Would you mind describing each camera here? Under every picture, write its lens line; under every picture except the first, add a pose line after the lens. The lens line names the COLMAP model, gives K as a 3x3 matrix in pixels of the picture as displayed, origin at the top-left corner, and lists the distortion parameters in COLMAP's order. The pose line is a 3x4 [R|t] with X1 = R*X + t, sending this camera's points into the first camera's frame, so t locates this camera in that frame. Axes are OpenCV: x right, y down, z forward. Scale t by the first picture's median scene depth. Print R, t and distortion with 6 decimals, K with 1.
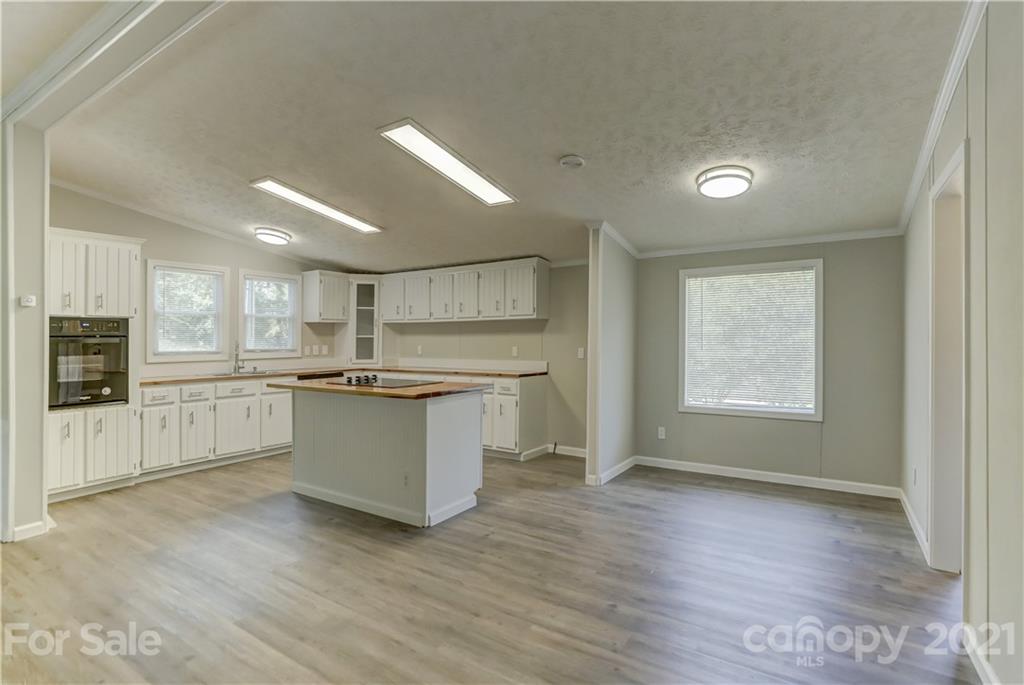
lens RADIAL K [[478.7, 0, 521.0], [0, 478.7, 338.0], [0, 0, 1]] dist [-0.020132, 0.007831]
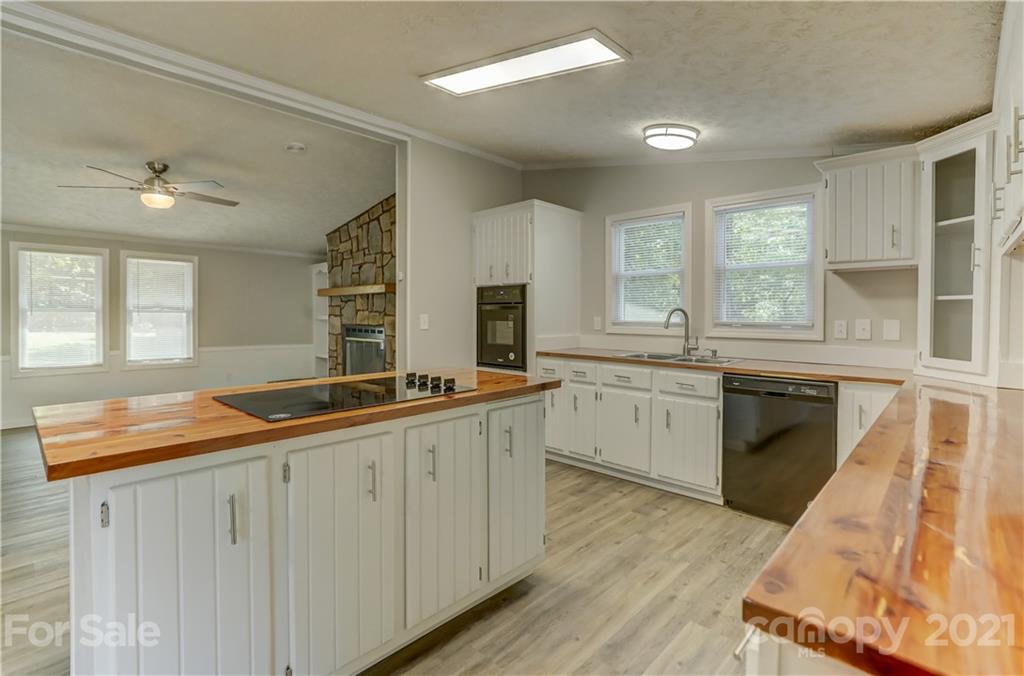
lens RADIAL K [[475.4, 0, 541.4], [0, 475.4, 318.0], [0, 0, 1]] dist [-0.015877, 0.004567]
pose [[-0.159042, 0.015054, -0.987157, 0.136723], [-0.001874, 0.999877, 0.015550, 0.012188], [0.987270, 0.004323, -0.158994, 1.209822]]
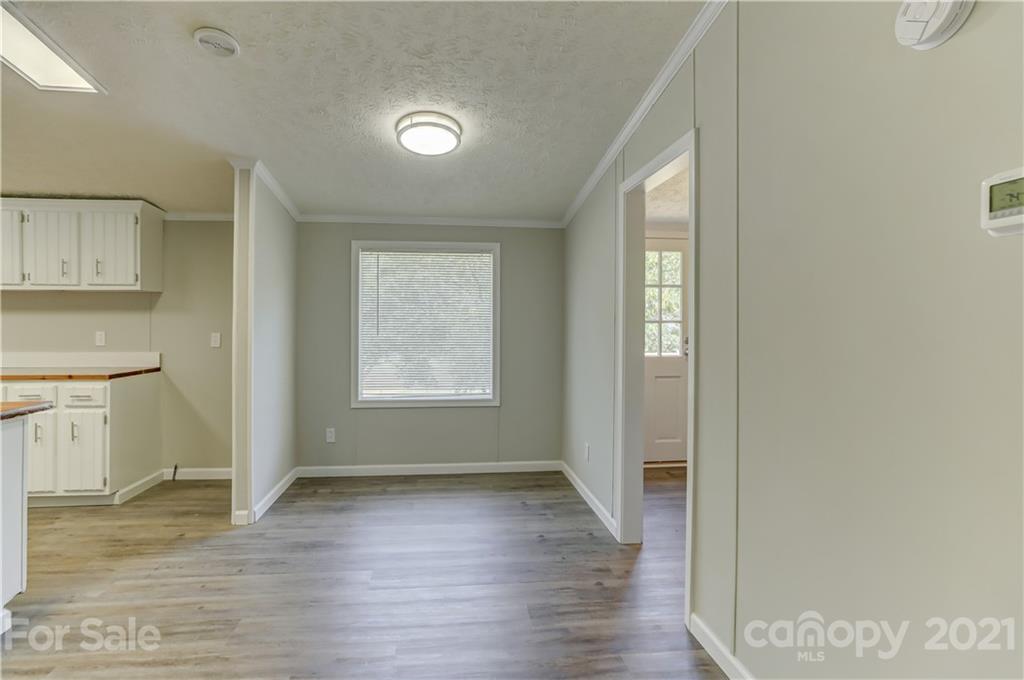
lens RADIAL K [[478.7, 0, 505.6], [0, 478.7, 332.5], [0, 0, 1]] dist [-0.020132, 0.007831]
pose [[0.767616, -0.008818, 0.640849, -0.003201], [-0.010123, 0.999614, 0.025880, -0.005089], [-0.640830, -0.026353, 0.767231, 0.189390]]
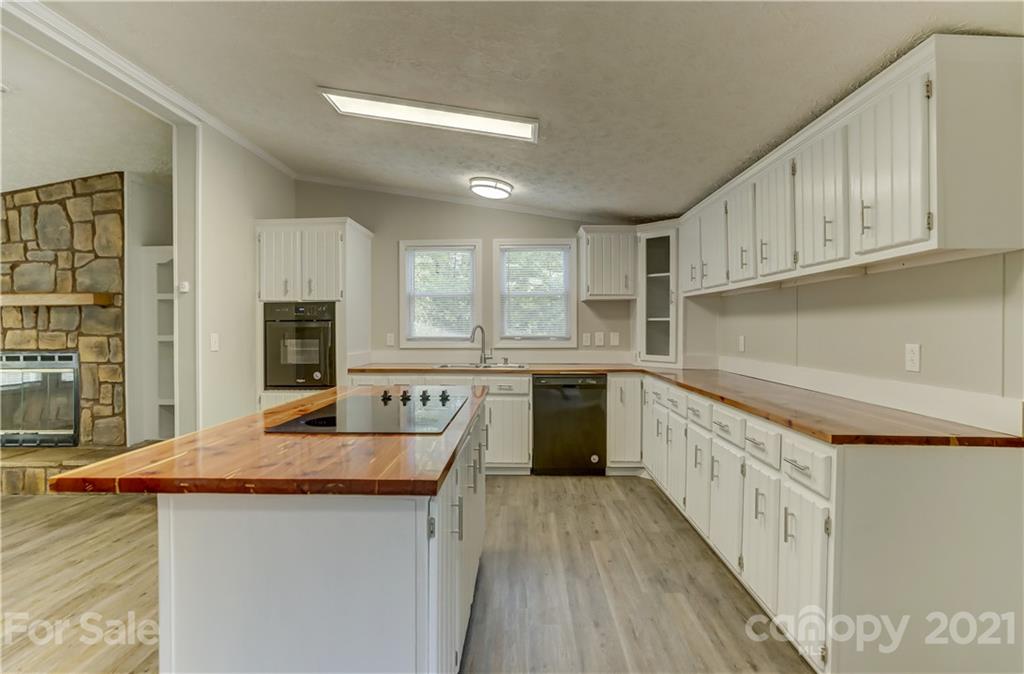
lens RADIAL K [[475.4, 0, 512.9], [0, 475.4, 326.7], [0, 0, 1]] dist [-0.015877, 0.004567]
pose [[0.518495, 0.002590, -0.855077, 0.186853], [0.002176, 0.999988, 0.004349, 0.005402], [0.855078, -0.004116, 0.518483, 0.822342]]
